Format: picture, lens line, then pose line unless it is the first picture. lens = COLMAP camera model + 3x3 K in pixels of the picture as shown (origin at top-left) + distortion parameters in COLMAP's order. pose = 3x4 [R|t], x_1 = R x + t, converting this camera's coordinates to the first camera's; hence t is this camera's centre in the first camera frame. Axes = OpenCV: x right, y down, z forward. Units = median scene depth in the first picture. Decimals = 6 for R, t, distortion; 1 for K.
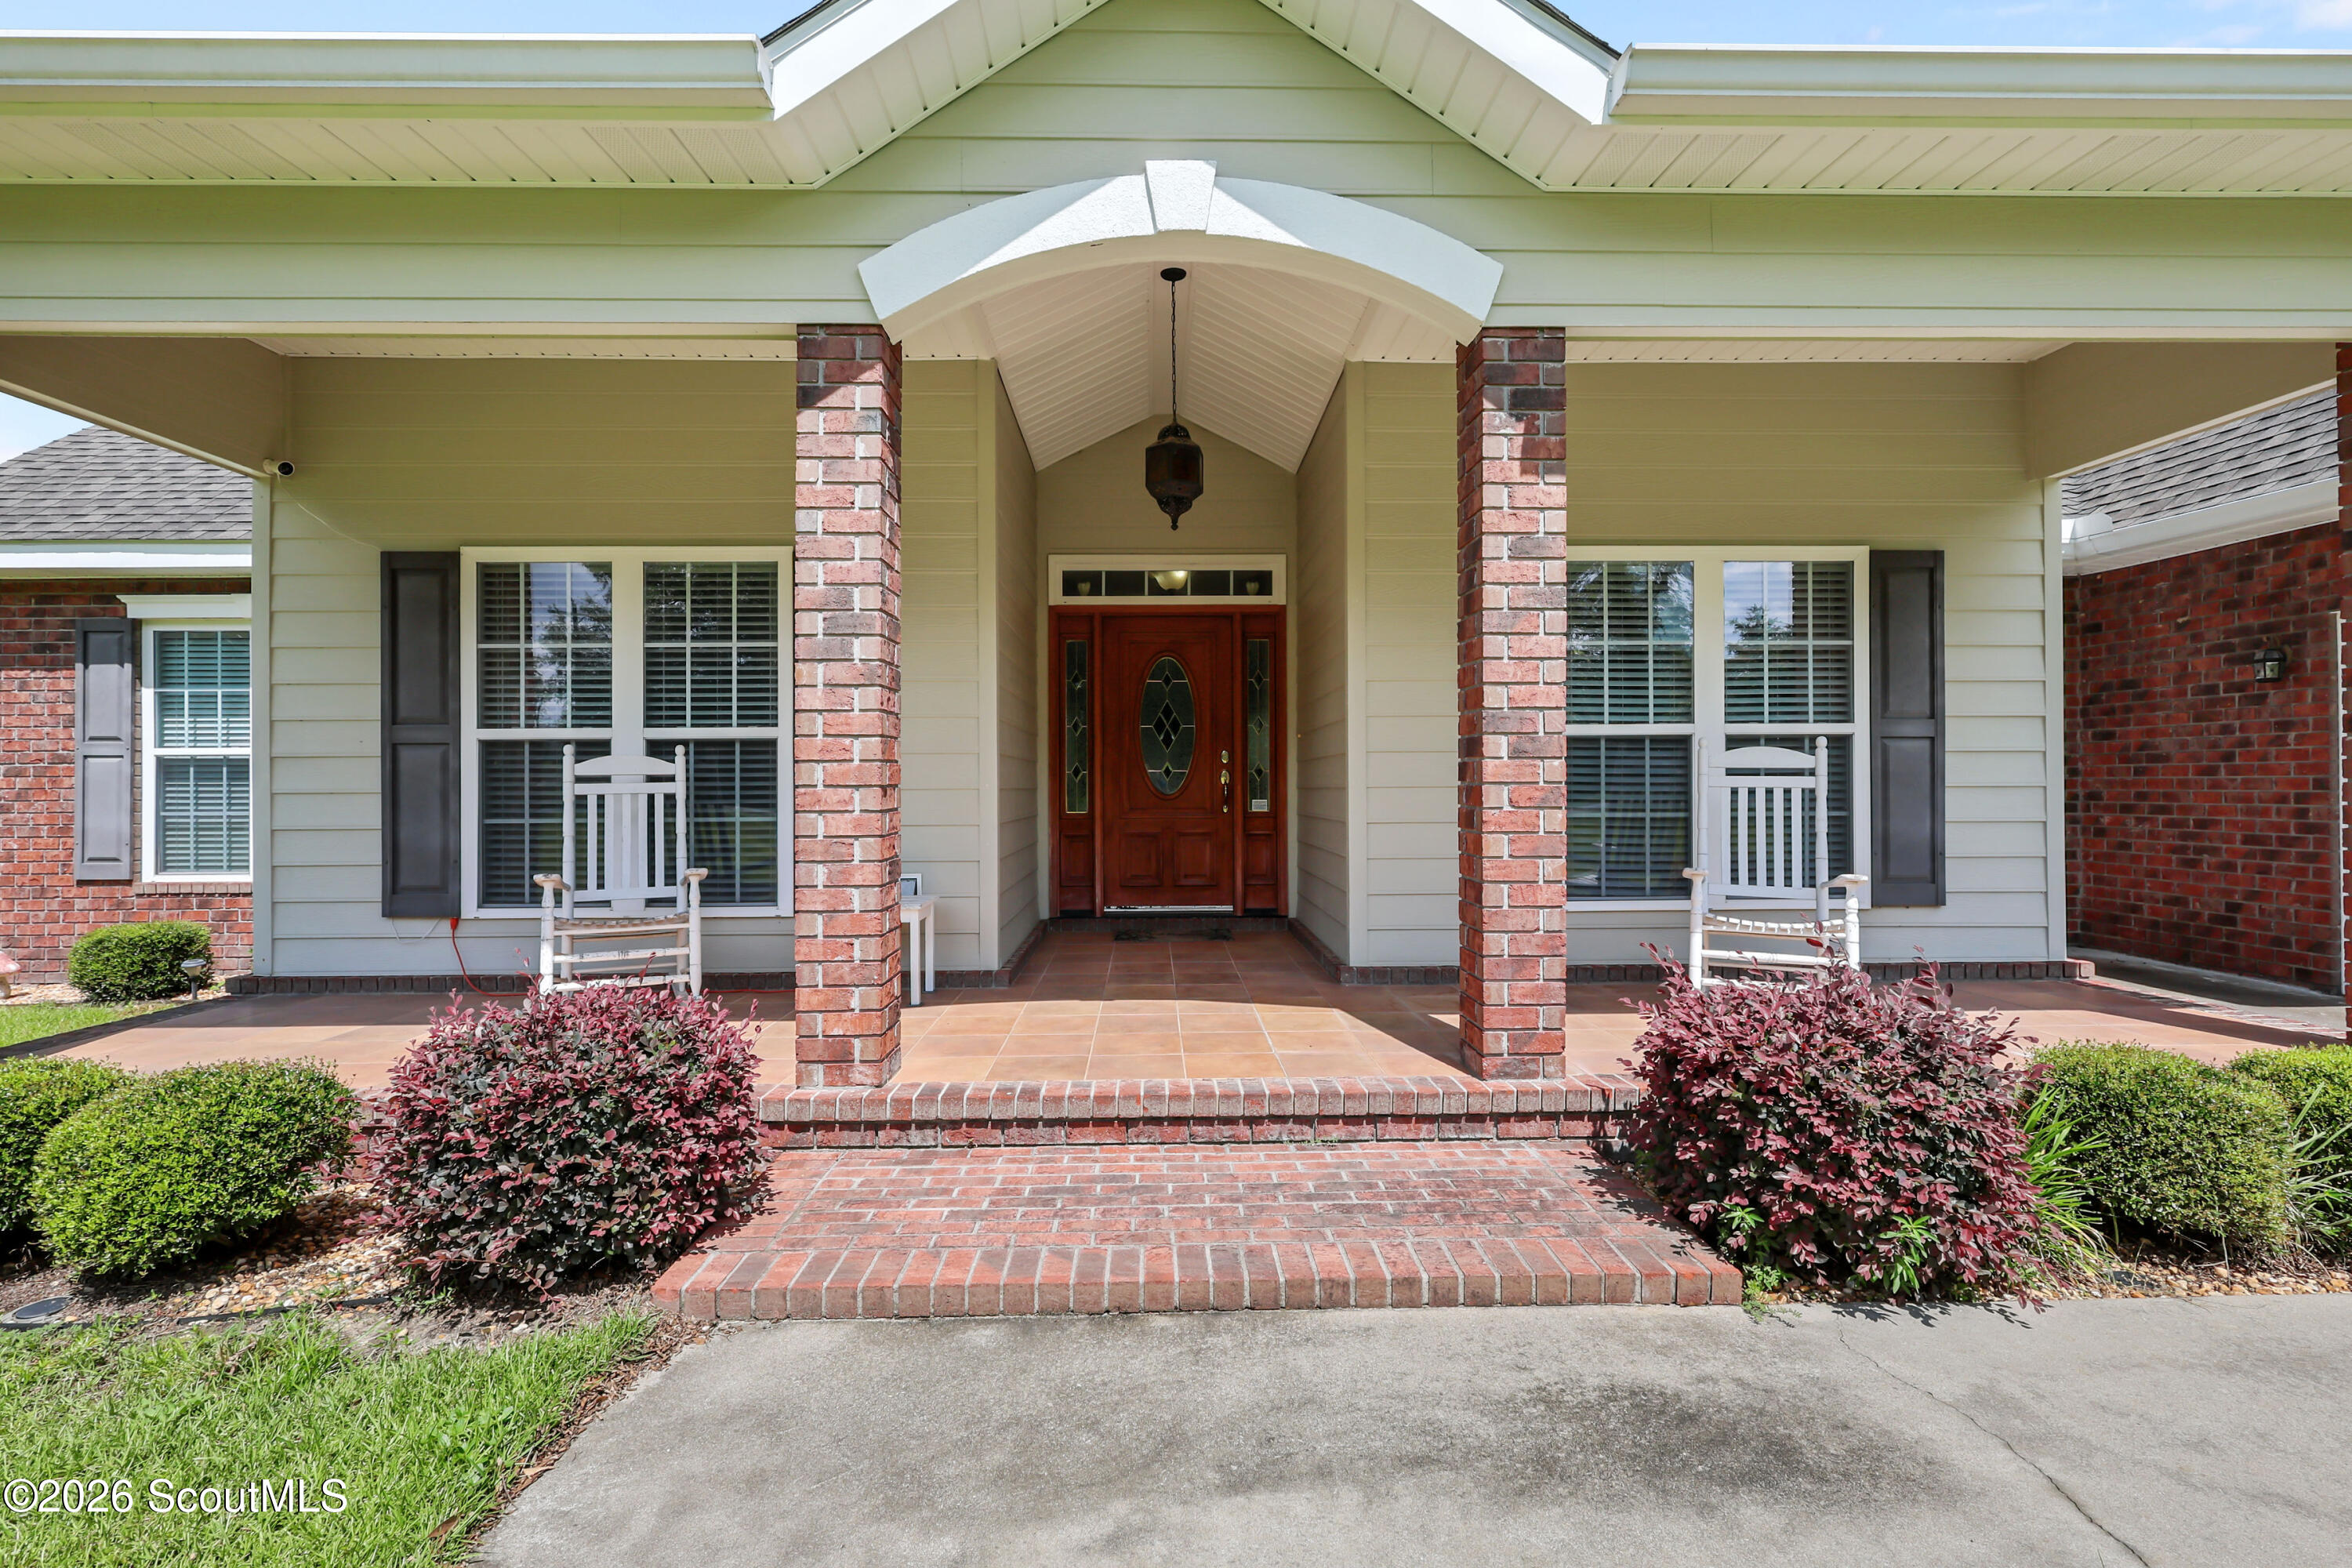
lens RADIAL K [[1077.6, 0, 1174.8], [0, 1077.6, 781.6], [0, 0, 1]] dist [-0.003562, 0.001448]
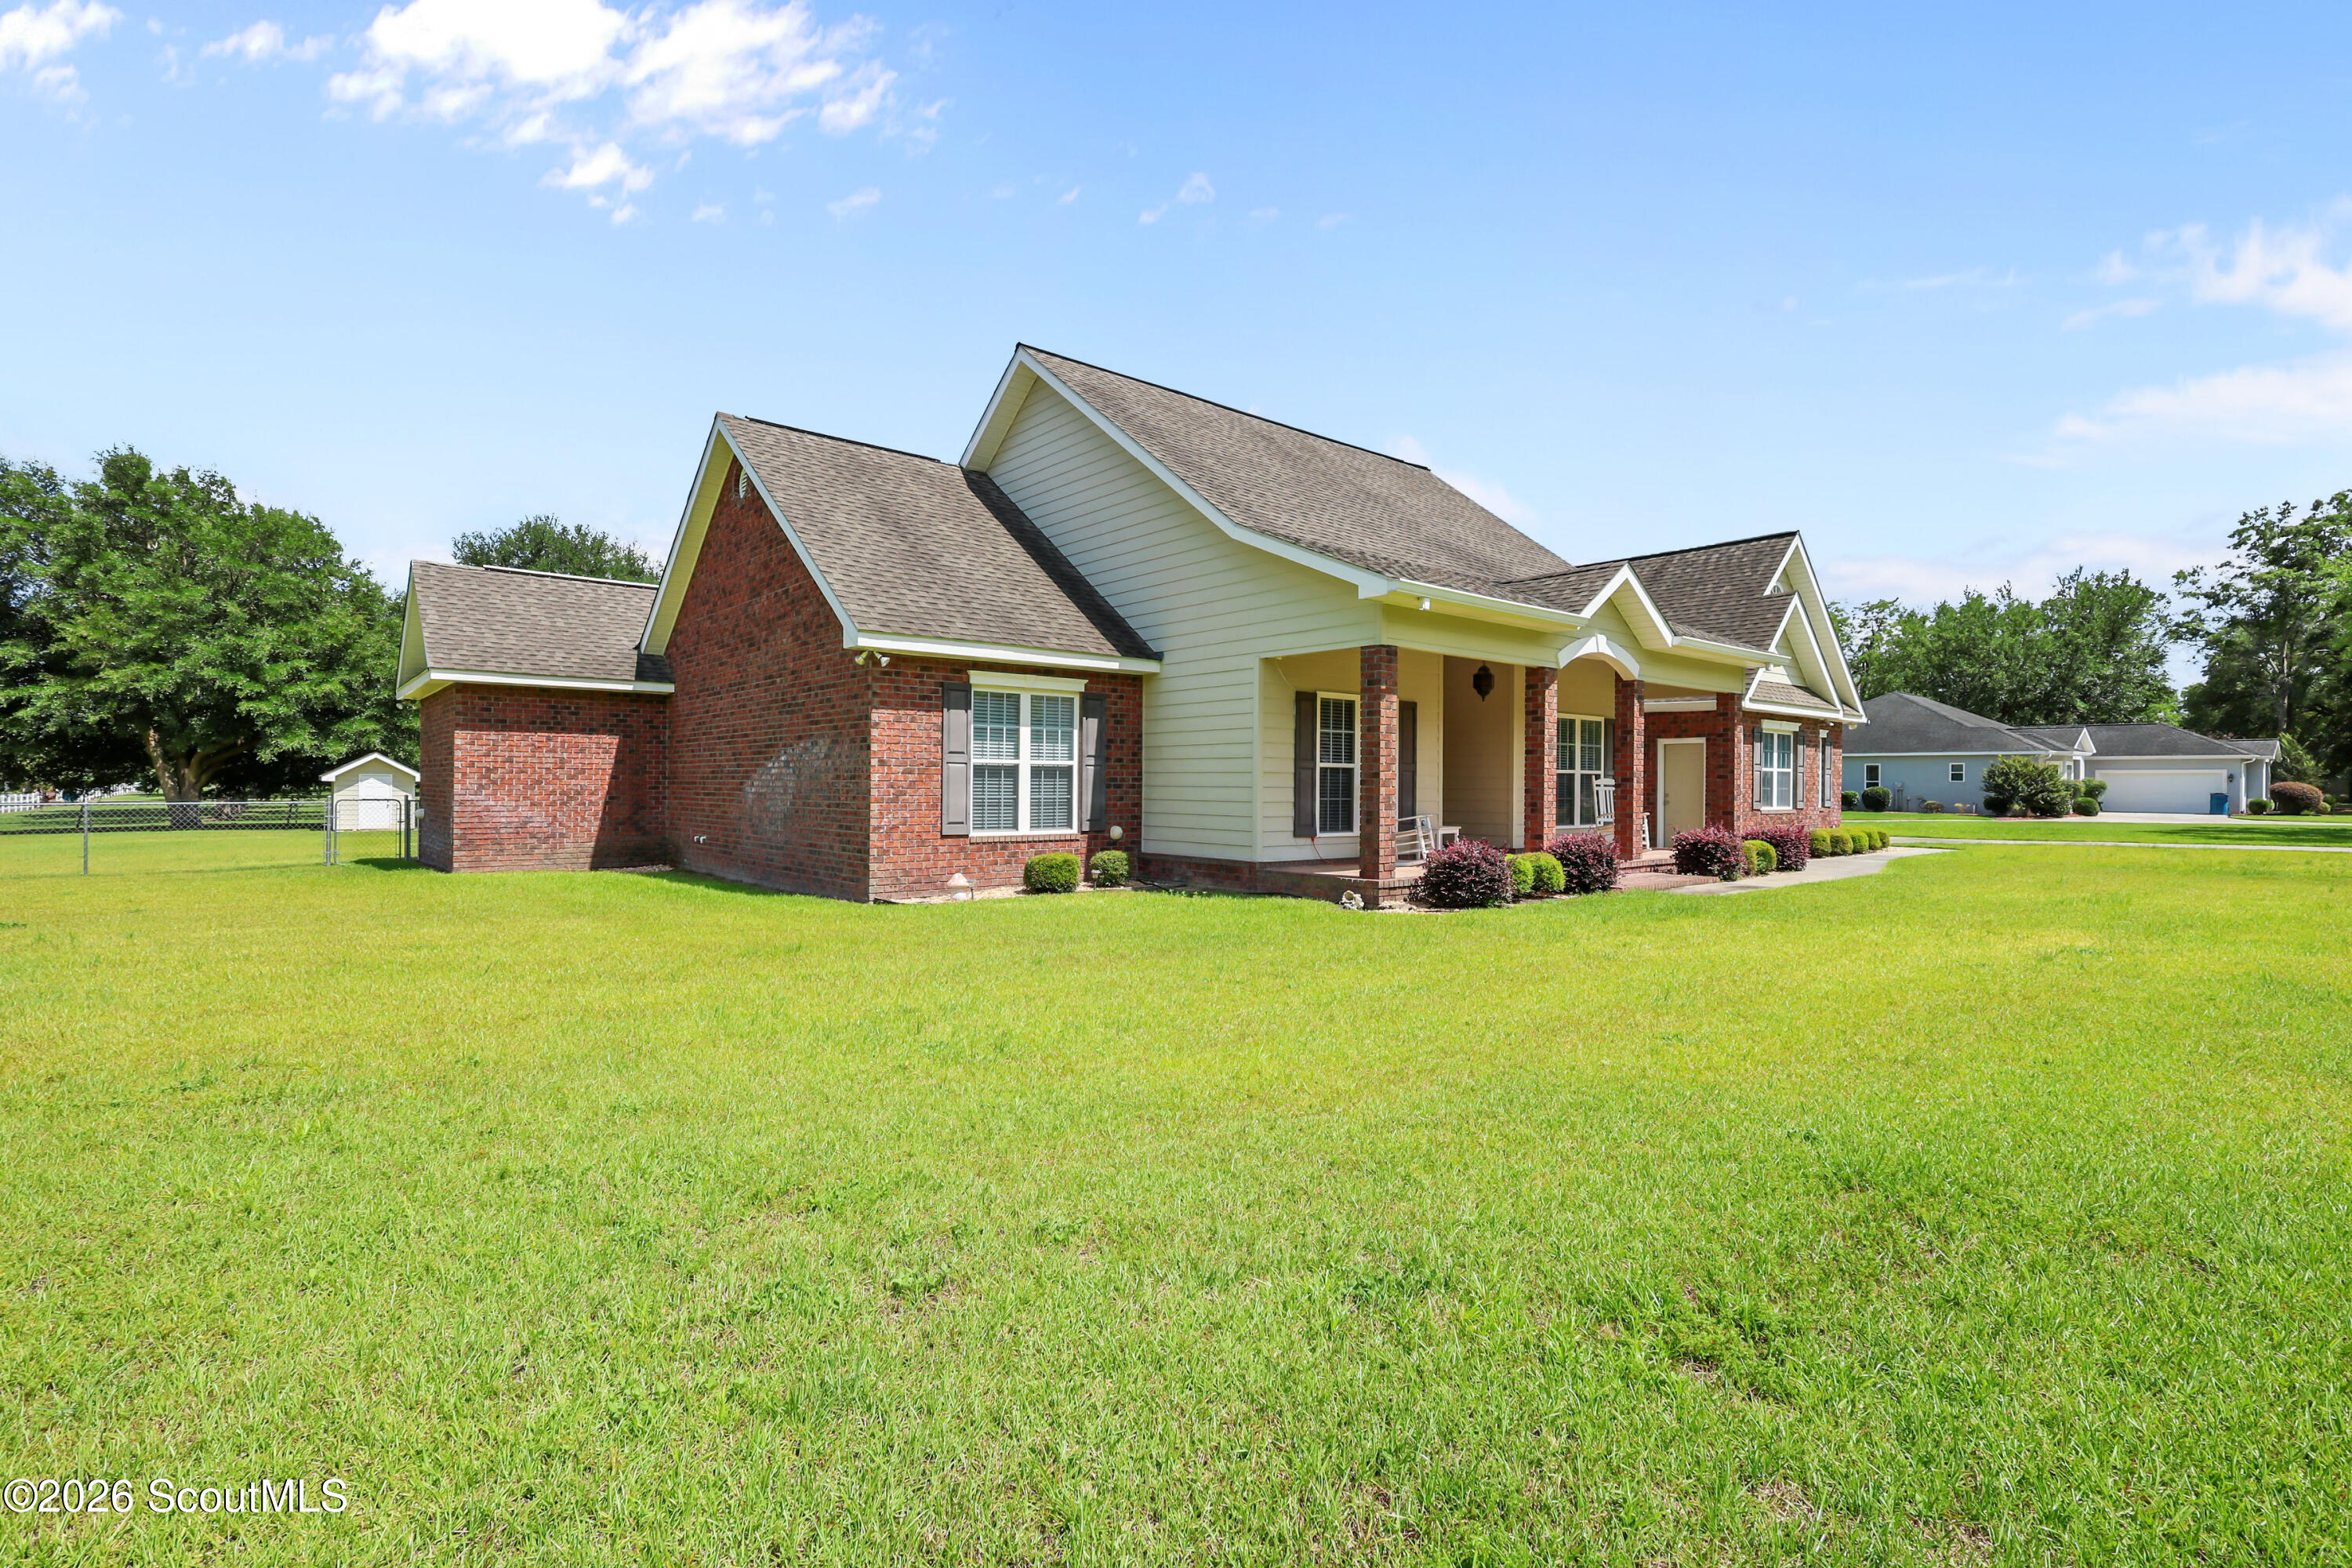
lens RADIAL K [[1077.6, 0, 1172.5], [0, 1077.6, 787.1], [0, 0, 1]] dist [-0.003562, 0.001448]
pose [[0.786576, 0.017218, 0.617254, -1.899176], [-0.014090, 0.999851, -0.009935, 0.029150], [-0.617333, -0.000882, 0.786701, -0.601635]]
